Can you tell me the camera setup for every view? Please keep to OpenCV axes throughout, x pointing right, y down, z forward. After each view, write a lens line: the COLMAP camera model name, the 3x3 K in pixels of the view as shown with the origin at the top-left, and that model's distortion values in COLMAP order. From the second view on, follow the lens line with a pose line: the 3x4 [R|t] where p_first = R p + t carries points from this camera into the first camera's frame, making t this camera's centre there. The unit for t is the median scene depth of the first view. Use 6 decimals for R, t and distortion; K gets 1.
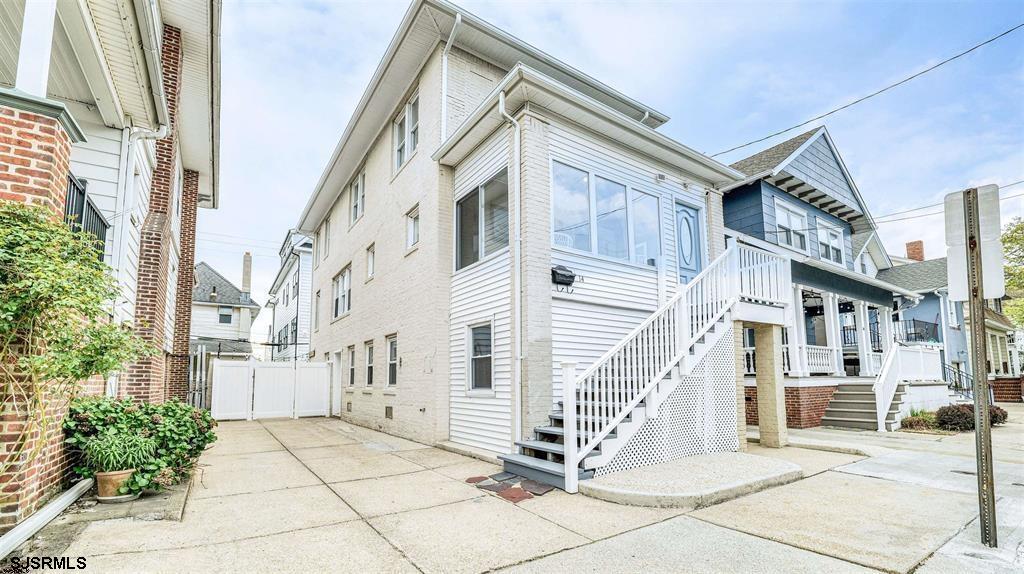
lens RADIAL K [[418.9, 0, 487.2], [0, 418.9, 333.5], [0, 0, 1]] dist [-0.001949, -0.000078]
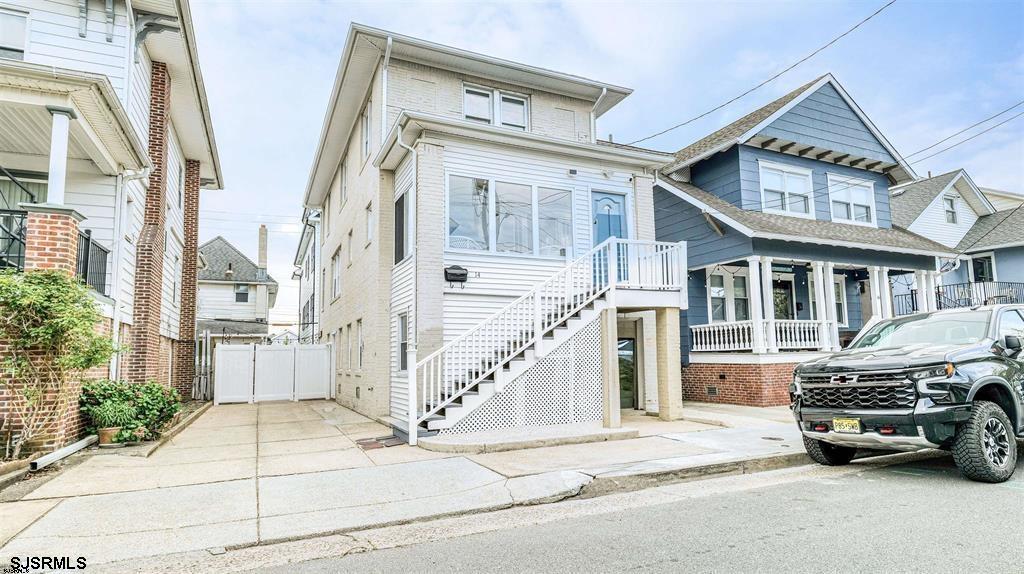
lens RADIAL K [[542.5, 0, 512.8], [0, 542.5, 292.1], [0, 0, 1]] dist [0.016190, 0.000282]
pose [[0.990825, -0.031099, -0.131526, 0.475318], [0.030014, 0.999497, -0.010224, -0.057846], [0.131778, 0.006182, 0.991260, -0.445268]]
